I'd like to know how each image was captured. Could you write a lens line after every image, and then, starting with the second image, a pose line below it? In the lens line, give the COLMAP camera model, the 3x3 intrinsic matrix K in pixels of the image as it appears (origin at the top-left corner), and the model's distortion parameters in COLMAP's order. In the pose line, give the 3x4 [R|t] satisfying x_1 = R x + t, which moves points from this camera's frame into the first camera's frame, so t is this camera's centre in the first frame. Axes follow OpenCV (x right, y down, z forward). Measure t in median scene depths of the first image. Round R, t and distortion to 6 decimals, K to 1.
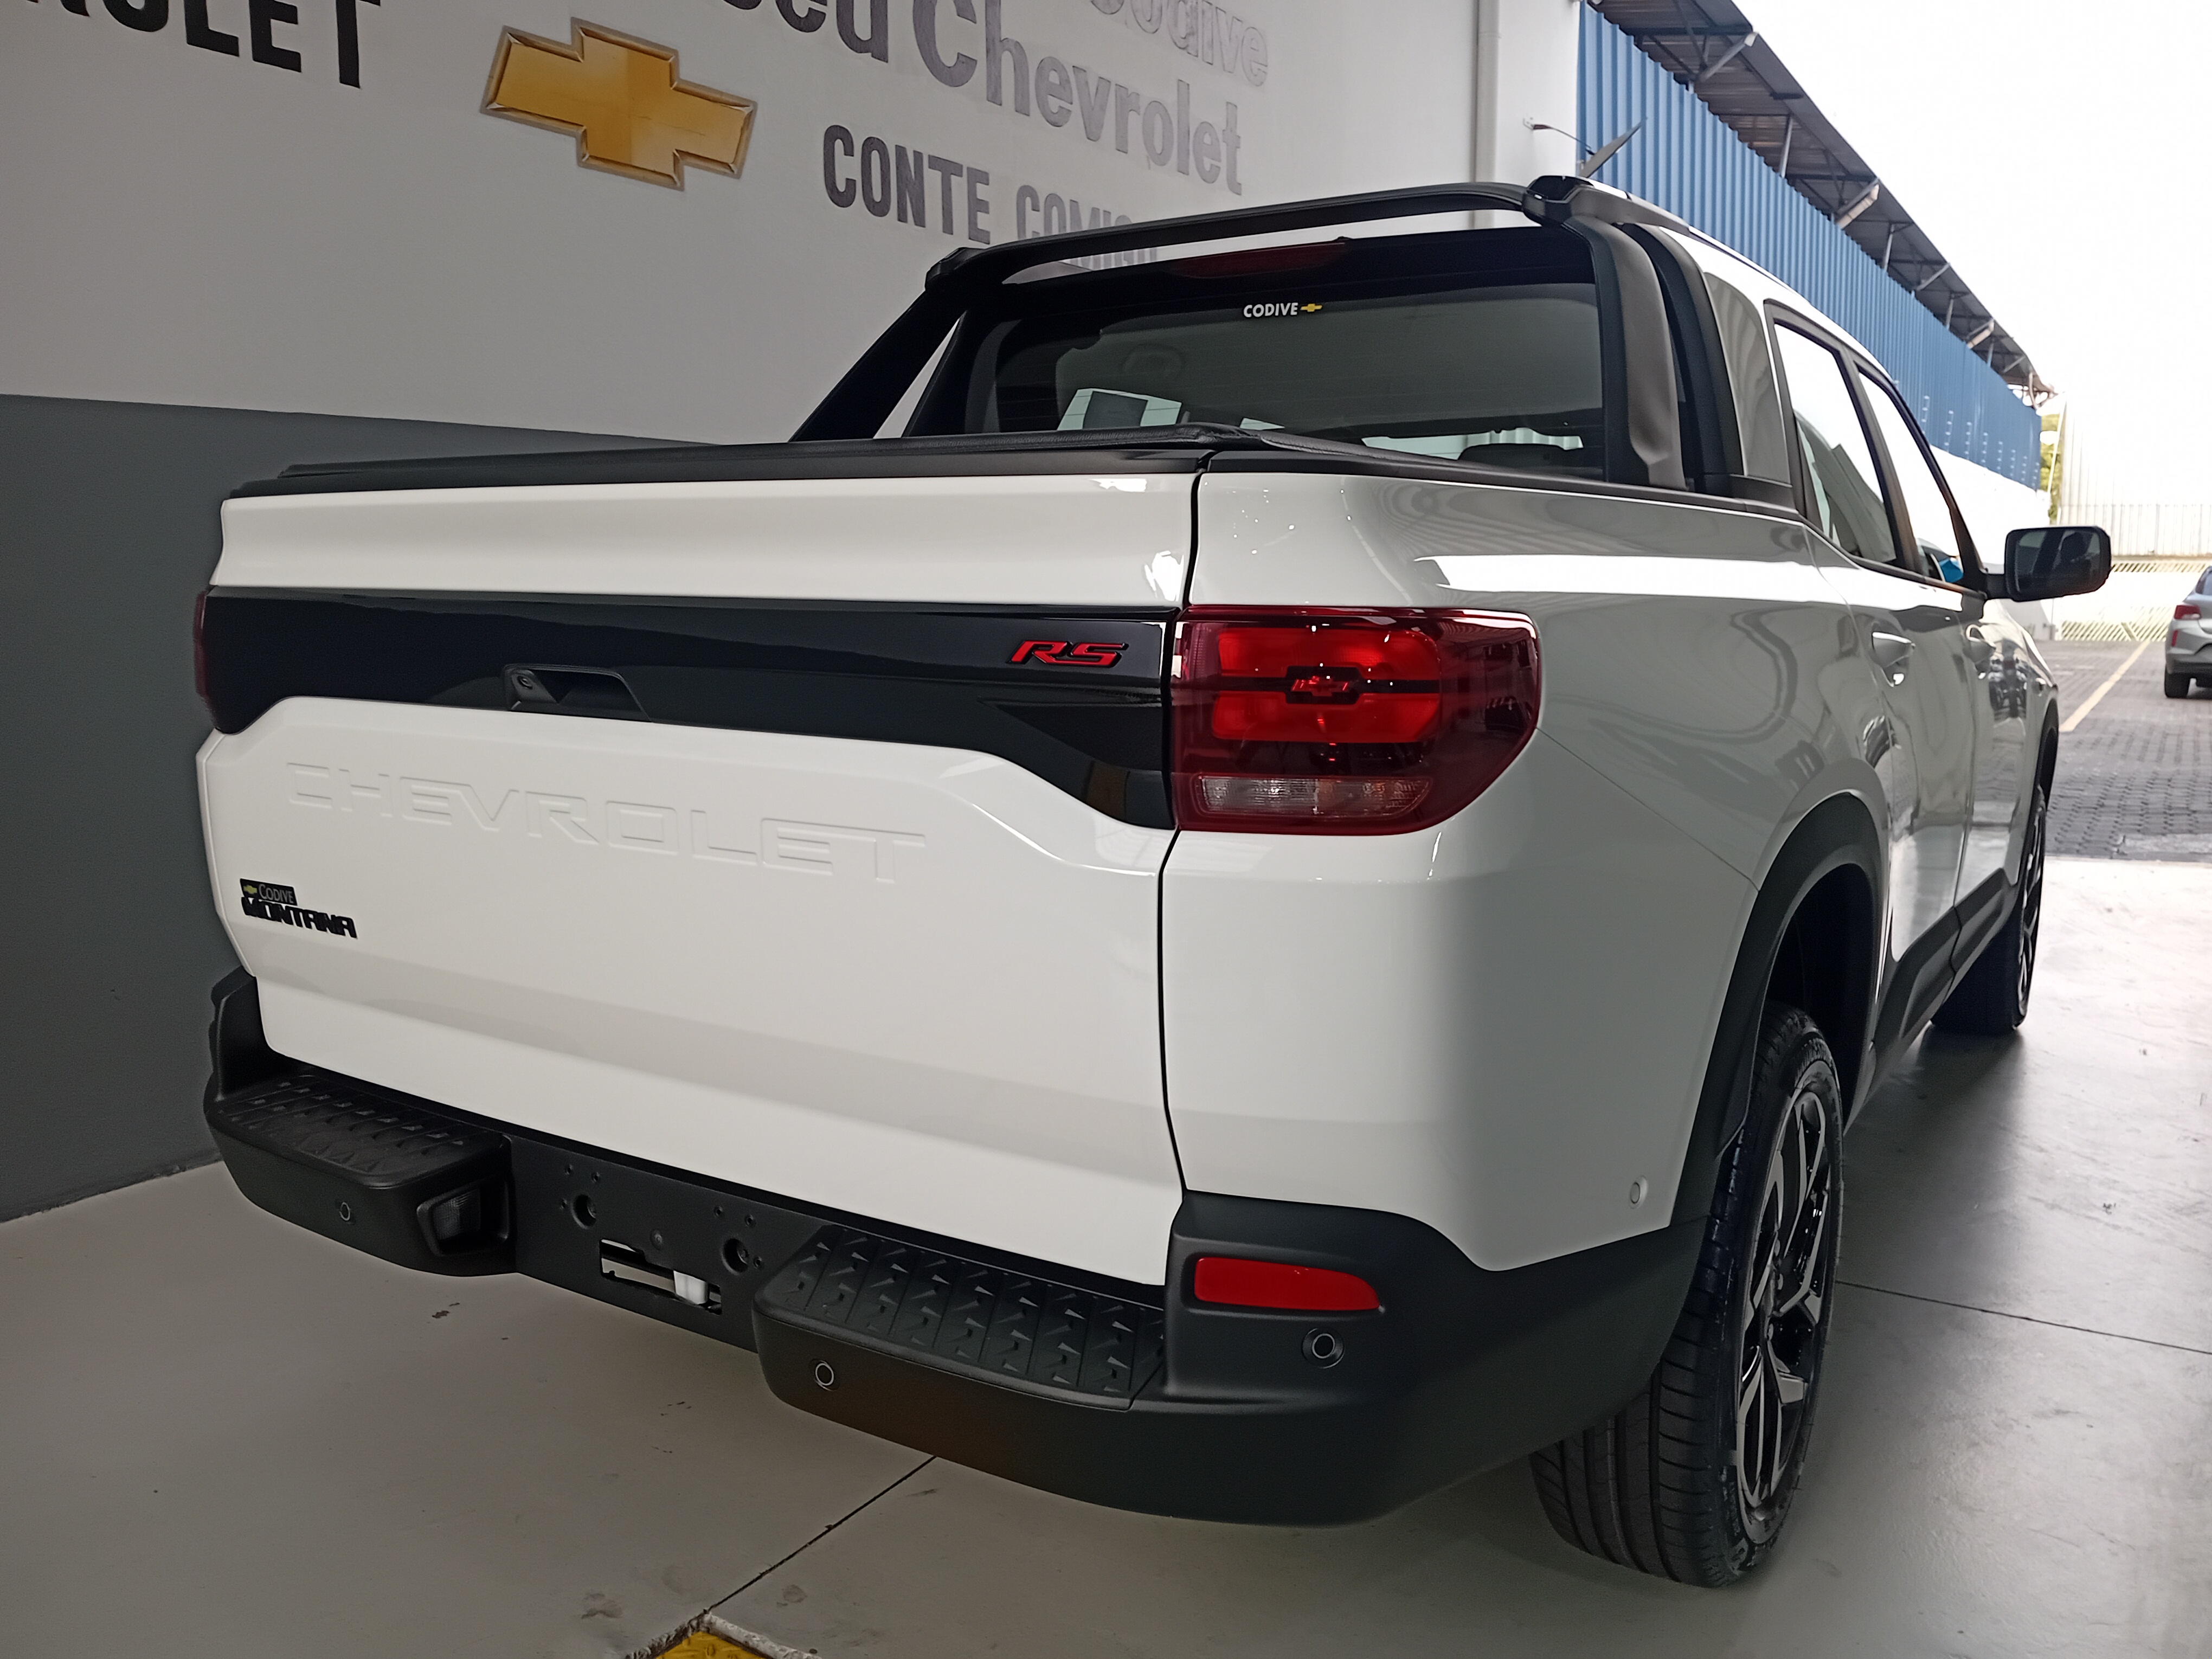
lens RADIAL K [[1676.7, 0, 1160.6], [0, 1676.7, 852.6], [0, 0, 1]] dist [0.087539, -0.237336]
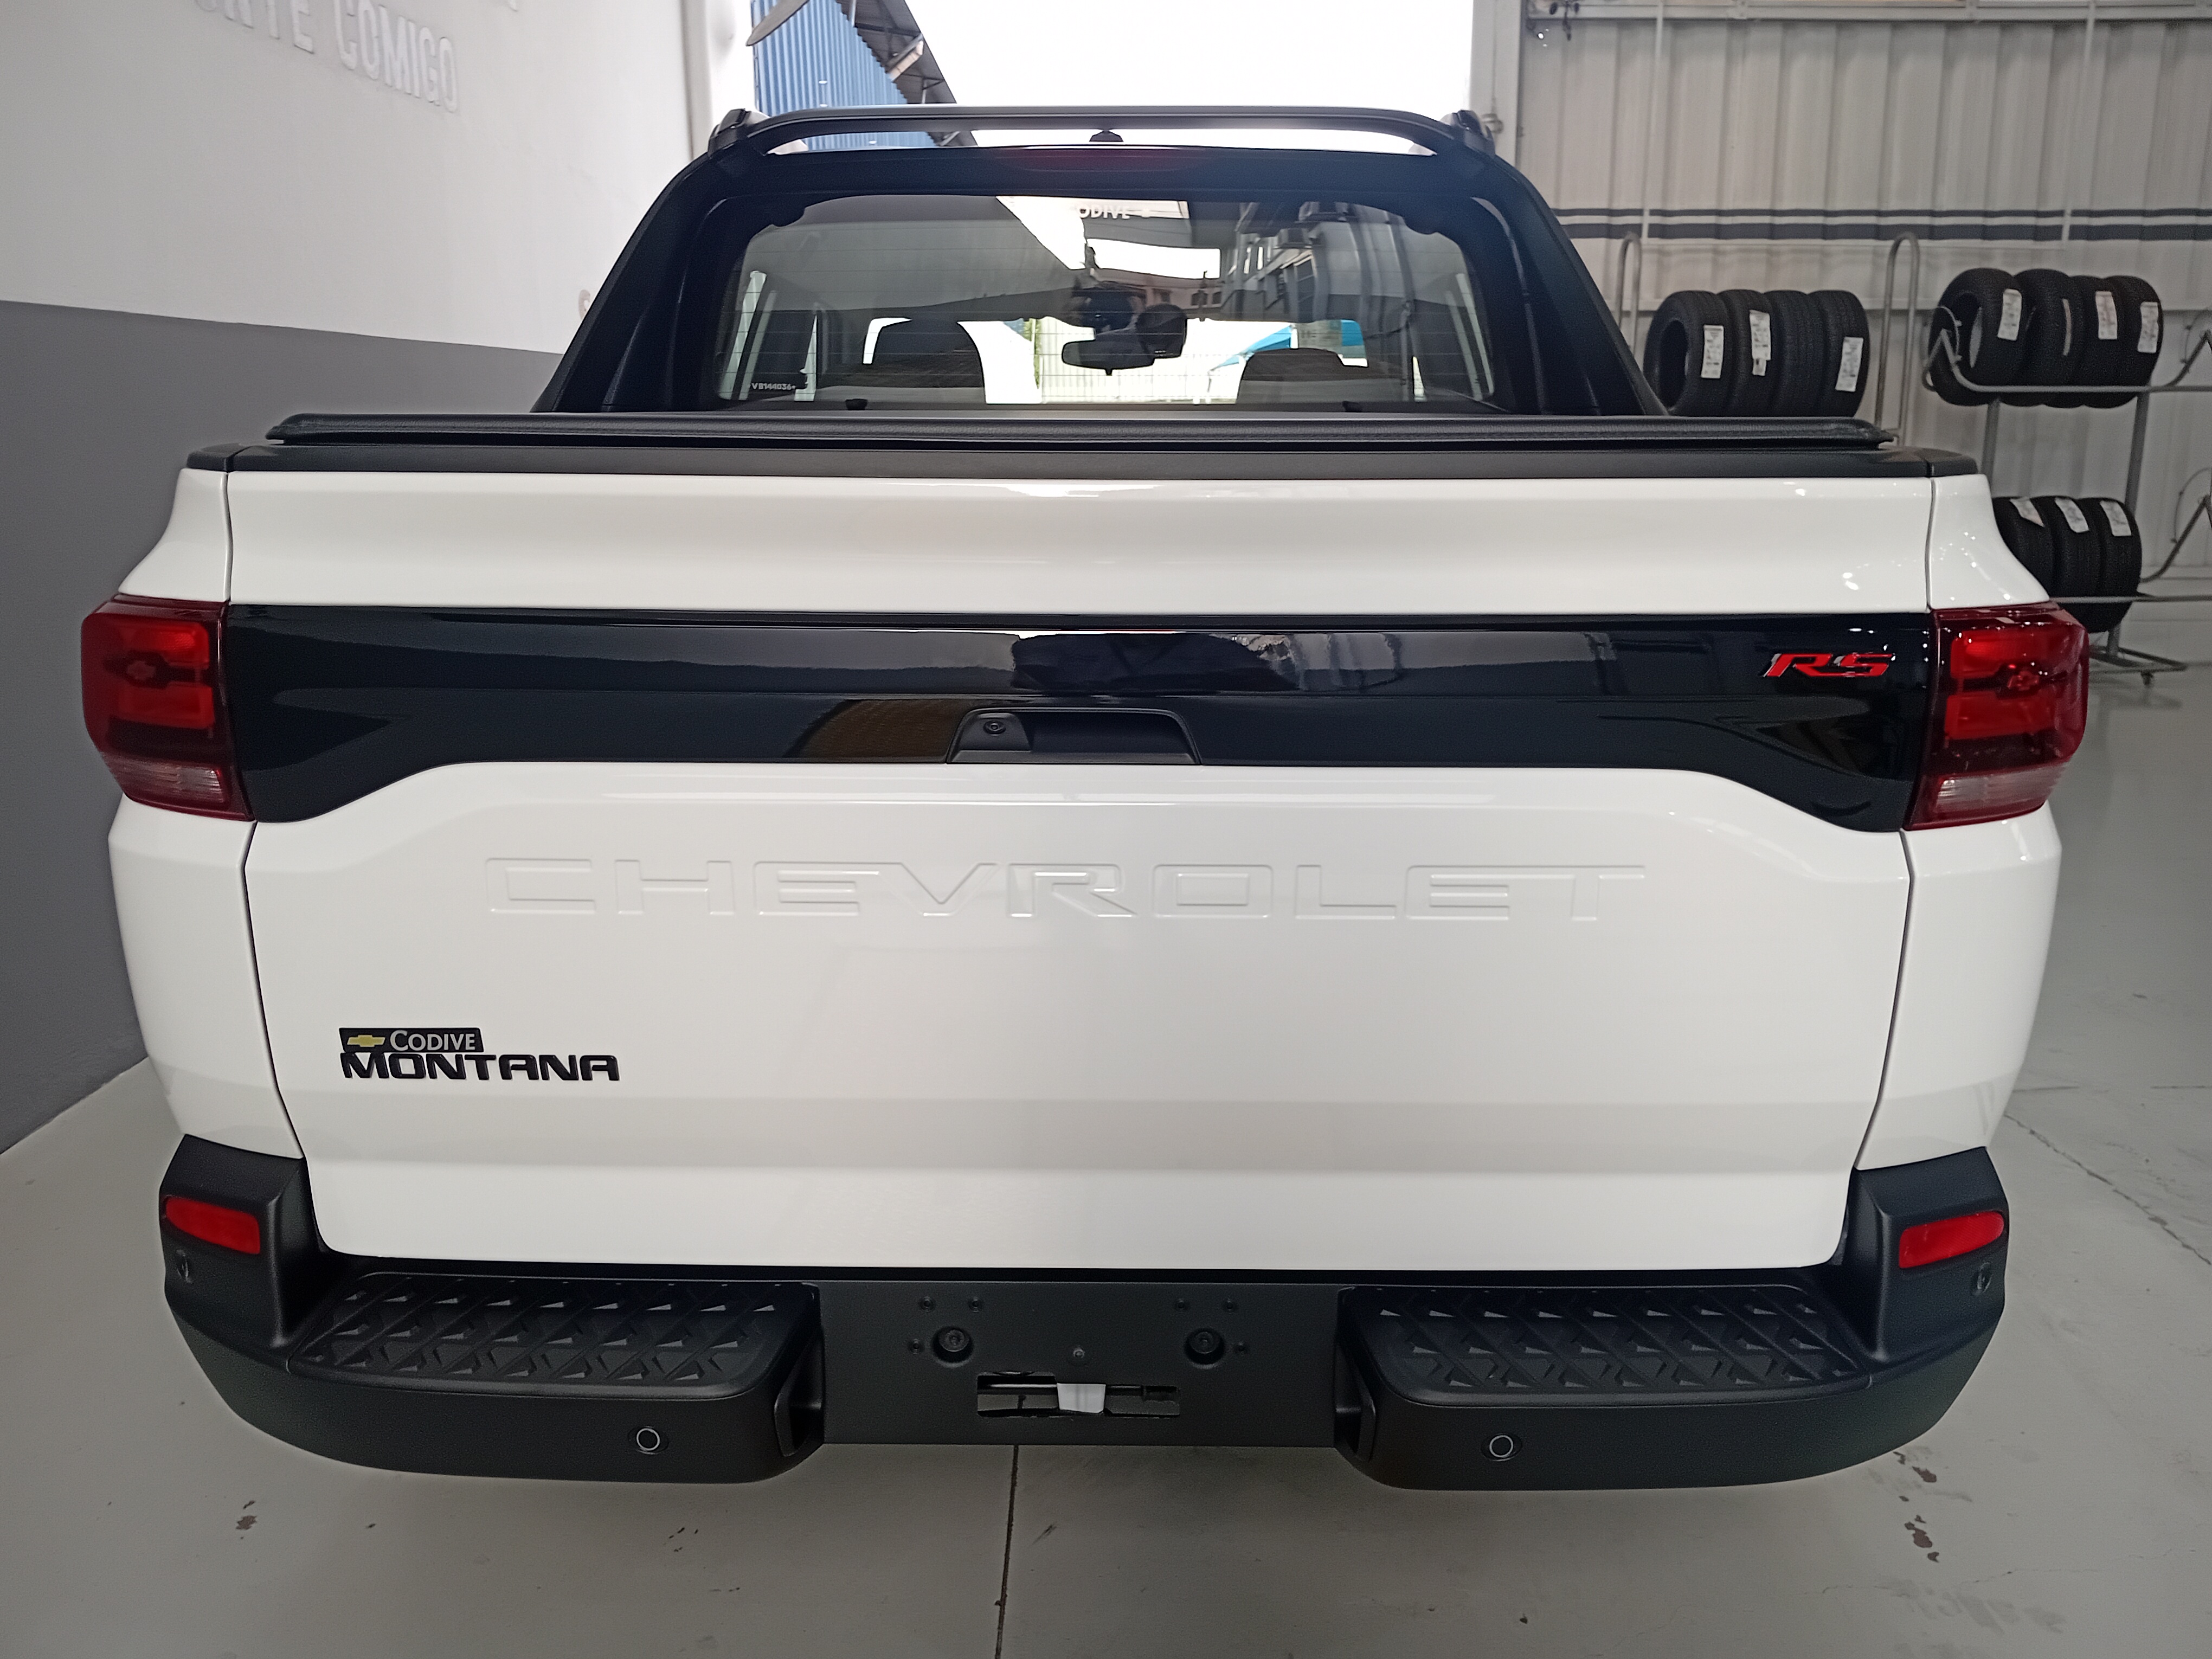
lens RADIAL K [[1645.3, 0, 1151.2], [0, 1645.3, 837.3], [0, 0, 1]] dist [0.082874, -0.178685]
pose [[0.853511, -0.130020, 0.504593, -0.614890], [0.086130, 0.990251, 0.109473, -0.110566], [-0.513907, -0.049976, 0.856389, 0.263096]]
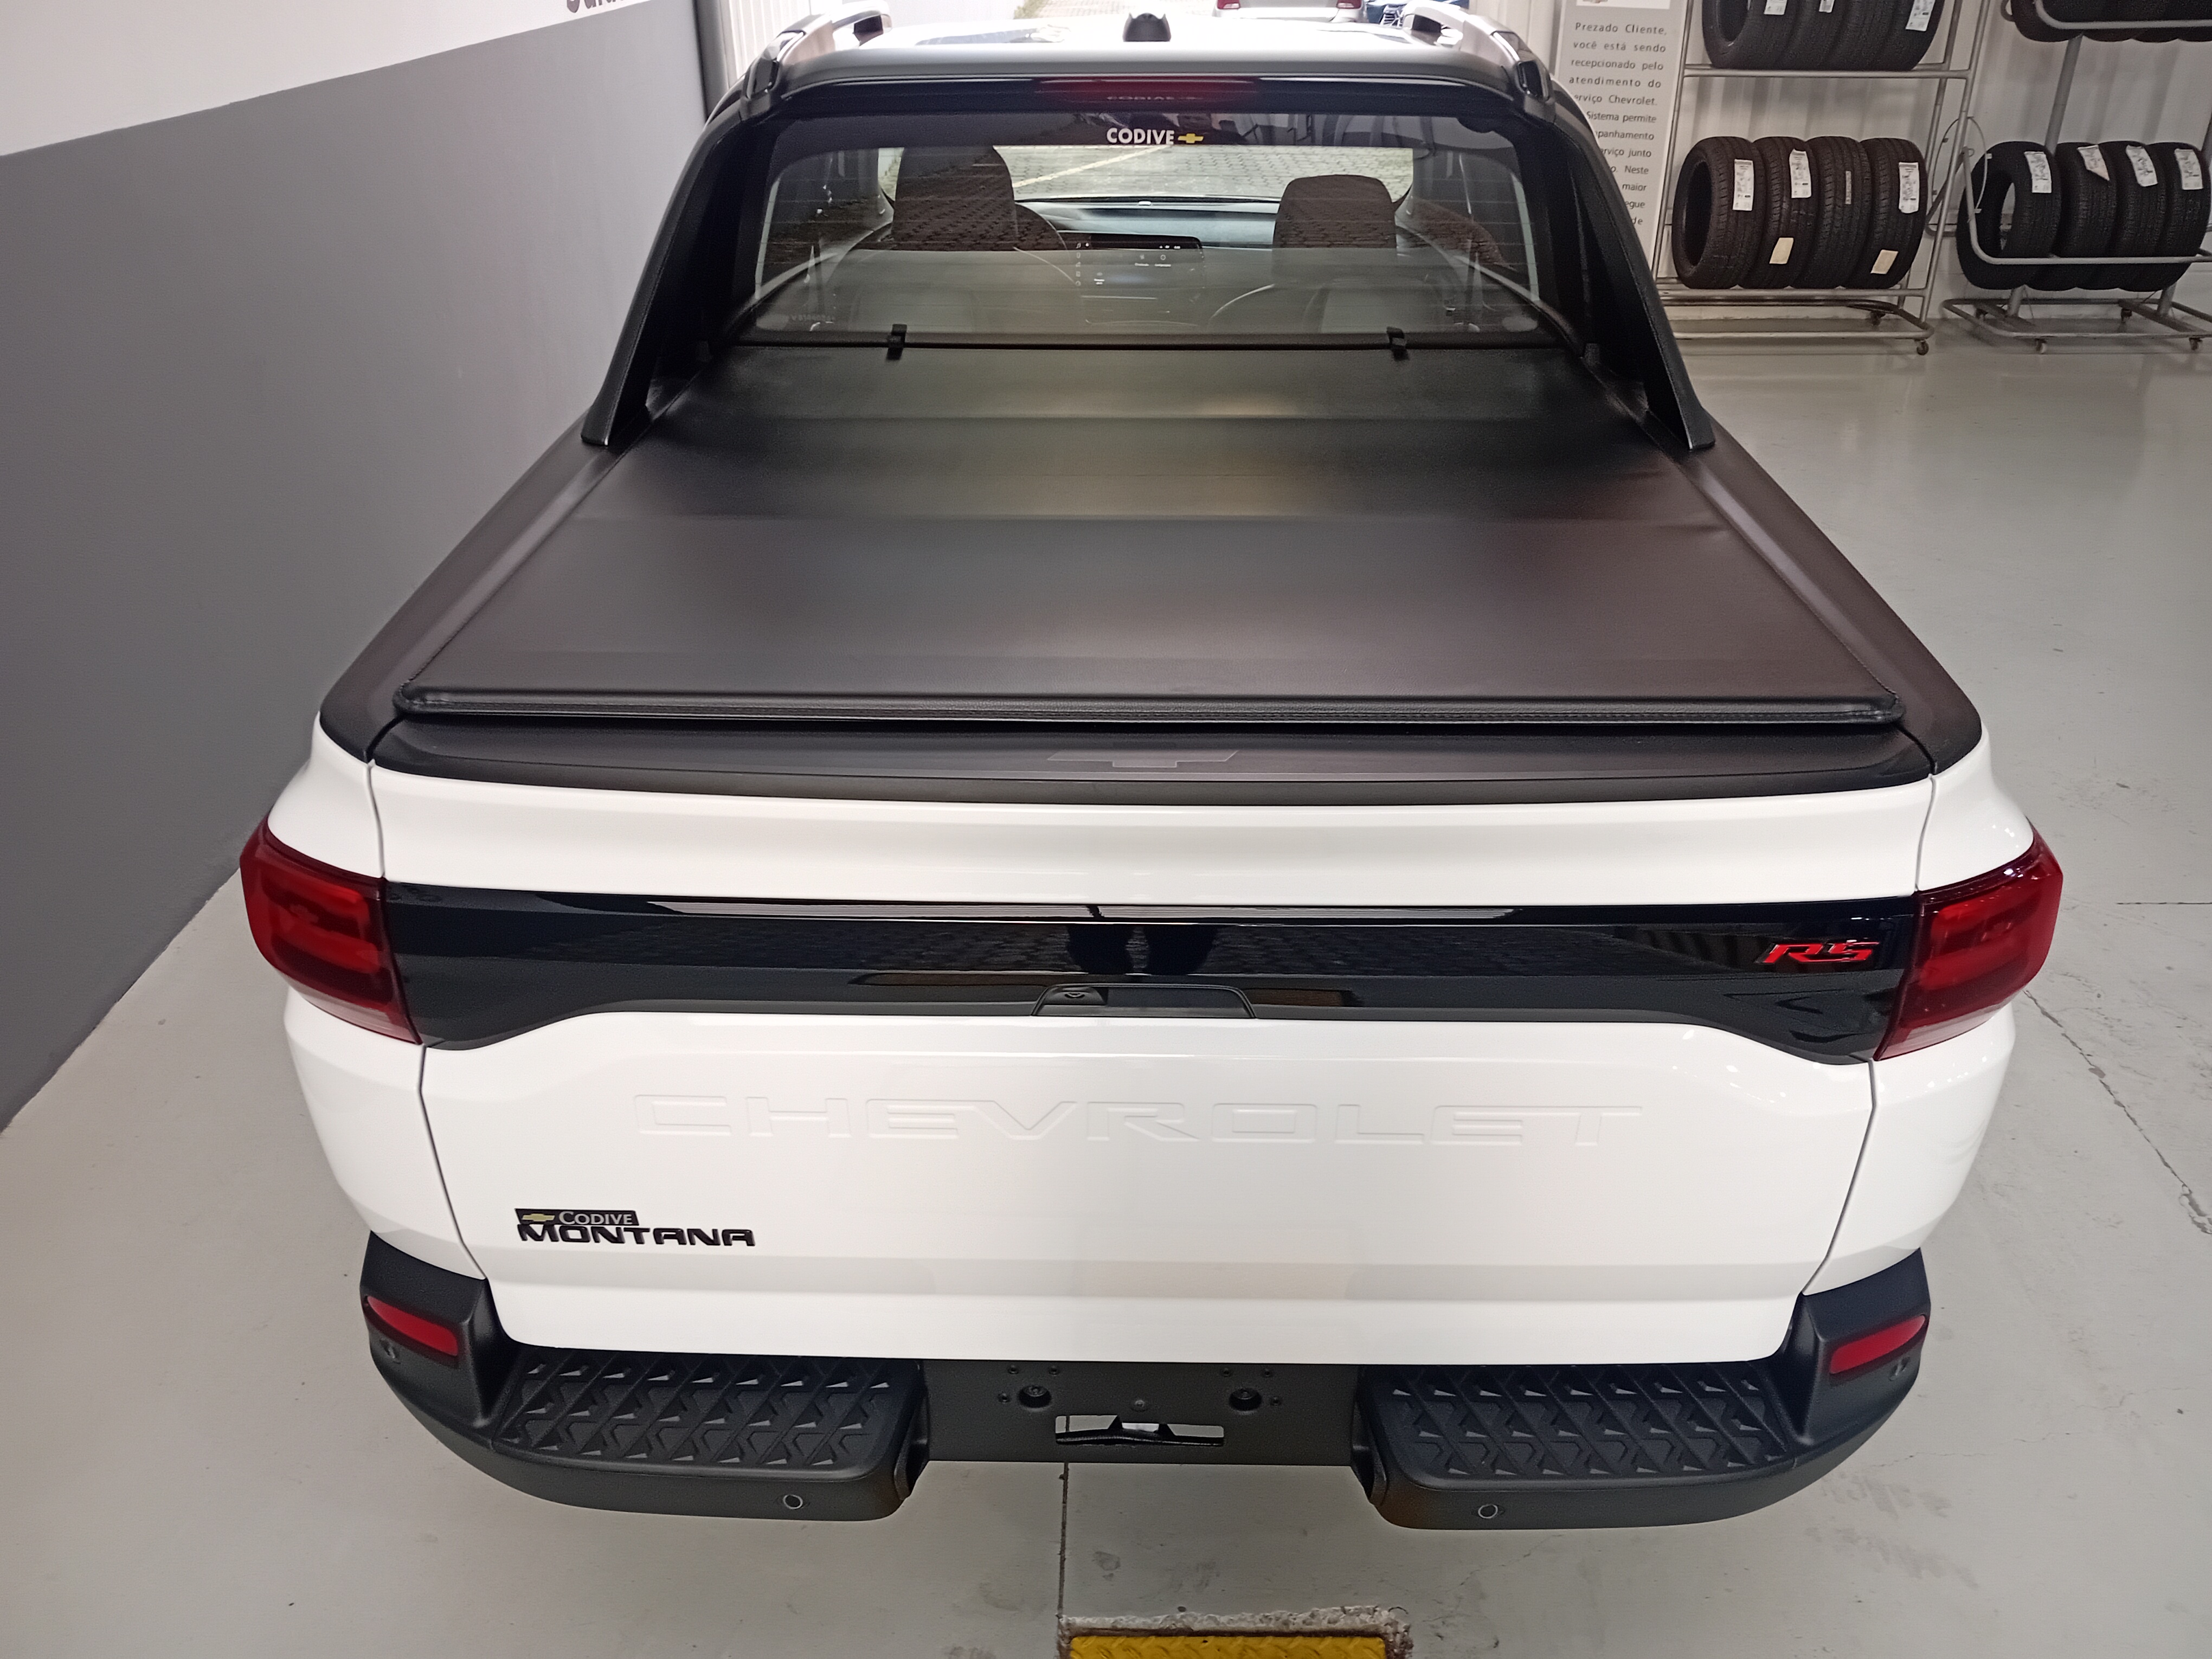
lens RADIAL K [[1630.8, 0, 1154.5], [0, 1630.8, 821.8], [0, 0, 1]] dist [0.026970, -0.030062]
pose [[0.856546, -0.244450, 0.454503, -0.614451], [0.081105, 0.933519, 0.349234, -0.417917], [-0.509658, -0.262272, 0.819428, 0.261617]]
